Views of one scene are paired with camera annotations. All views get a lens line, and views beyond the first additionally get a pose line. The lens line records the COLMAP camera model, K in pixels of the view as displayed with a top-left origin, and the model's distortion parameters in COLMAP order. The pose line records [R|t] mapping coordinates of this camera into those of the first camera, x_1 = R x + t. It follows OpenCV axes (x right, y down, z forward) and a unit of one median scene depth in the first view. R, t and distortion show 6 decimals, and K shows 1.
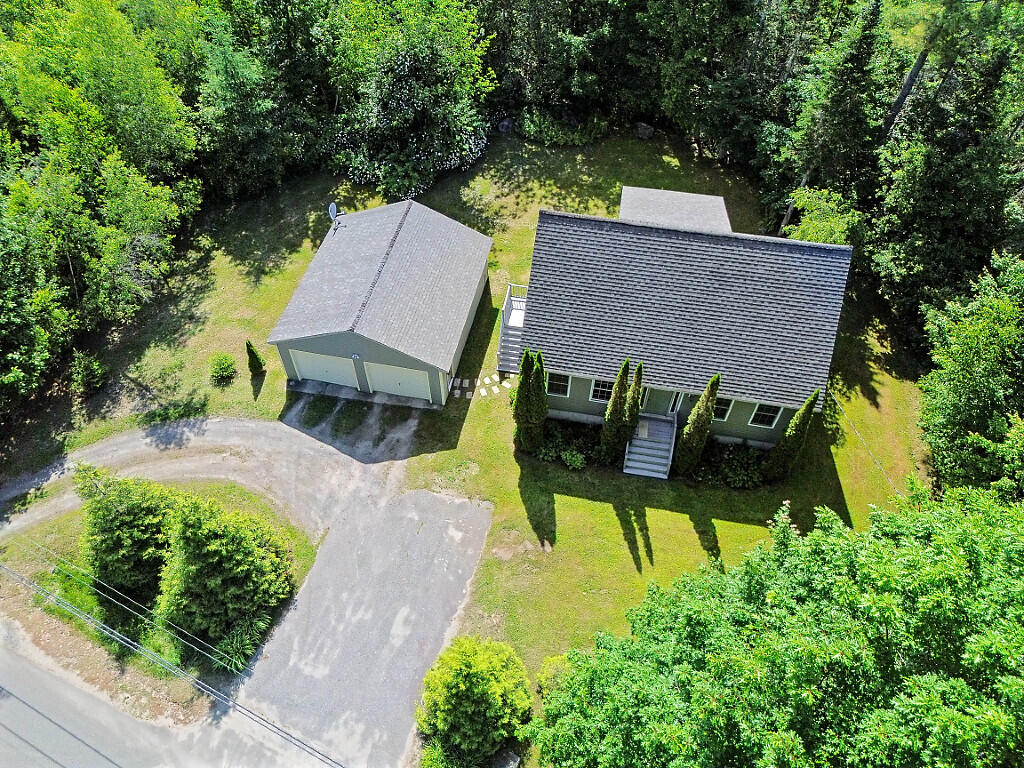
lens RADIAL K [[718.0, 0, 512.0], [0, 718.0, 384.0], [0, 0, 1]] dist [0.066482, -0.071412]
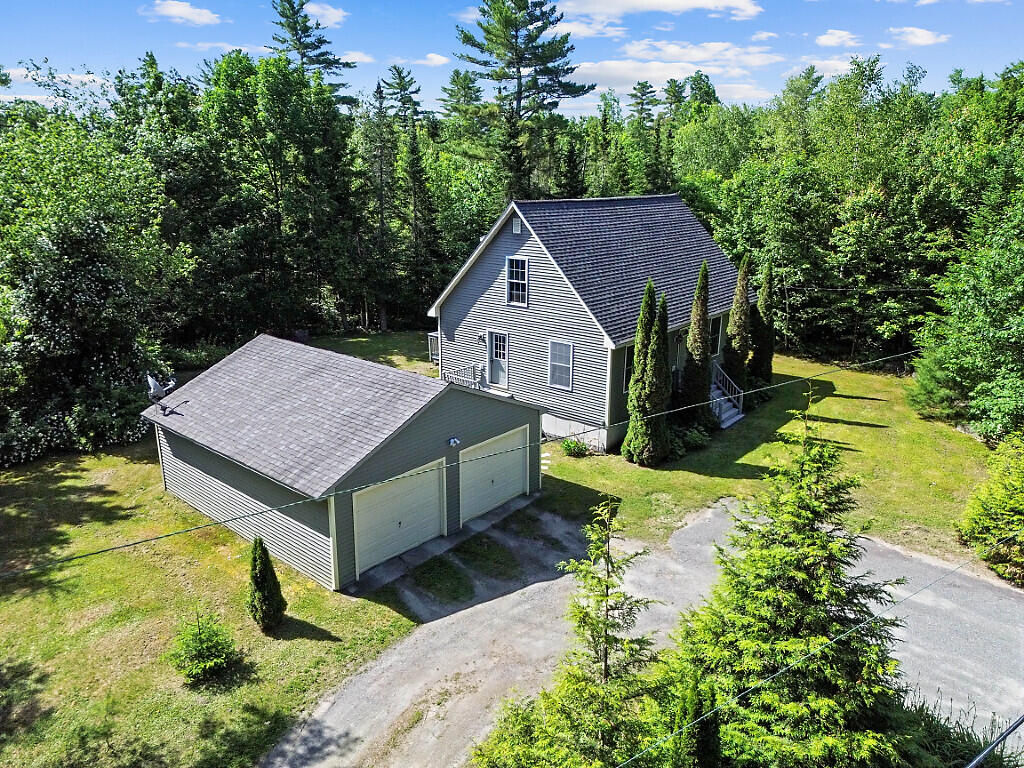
lens RADIAL K [[718.0, 0, 512.0], [0, 718.0, 384.0], [0, 0, 1]] dist [0.066482, -0.071412]
pose [[0.500247, -0.261104, 0.825577, -0.701847], [0.682590, 0.705546, -0.190463, 0.076905], [-0.532752, 0.658809, 0.531174, 0.653691]]
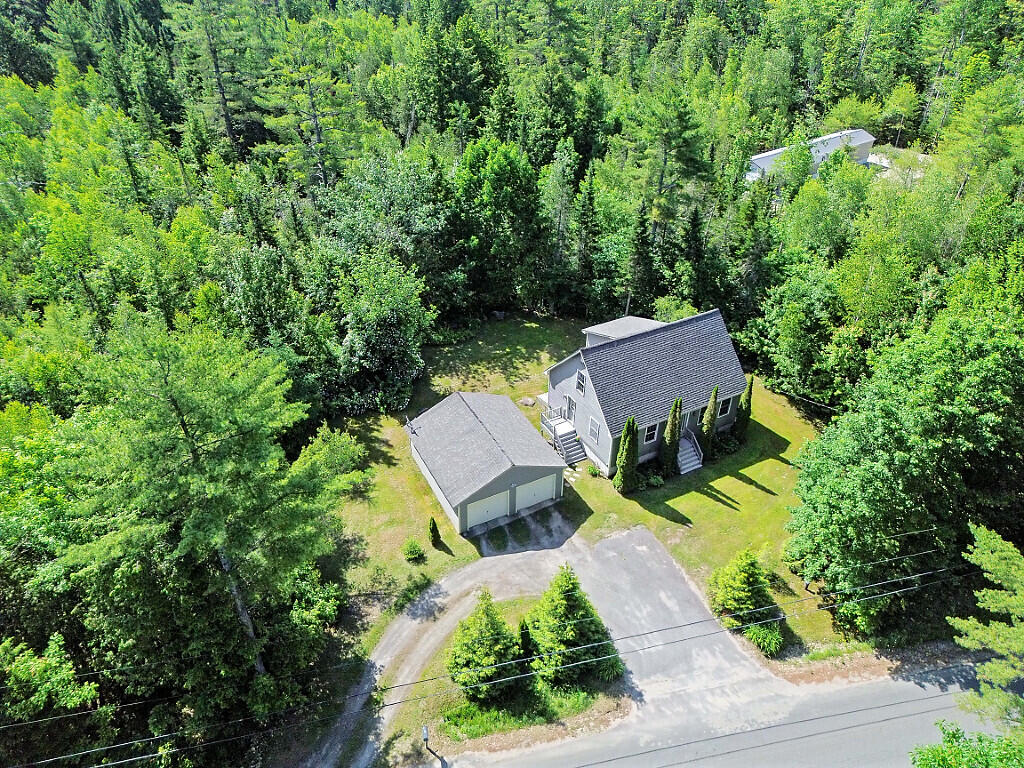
lens RADIAL K [[718.0, 0, 512.0], [0, 718.0, 384.0], [0, 0, 1]] dist [0.066482, -0.071412]
pose [[0.785533, -0.372273, 0.494318, -0.894912], [0.491827, 0.860379, -0.133621, -0.023729], [-0.375557, 0.348083, 0.858950, -0.325366]]
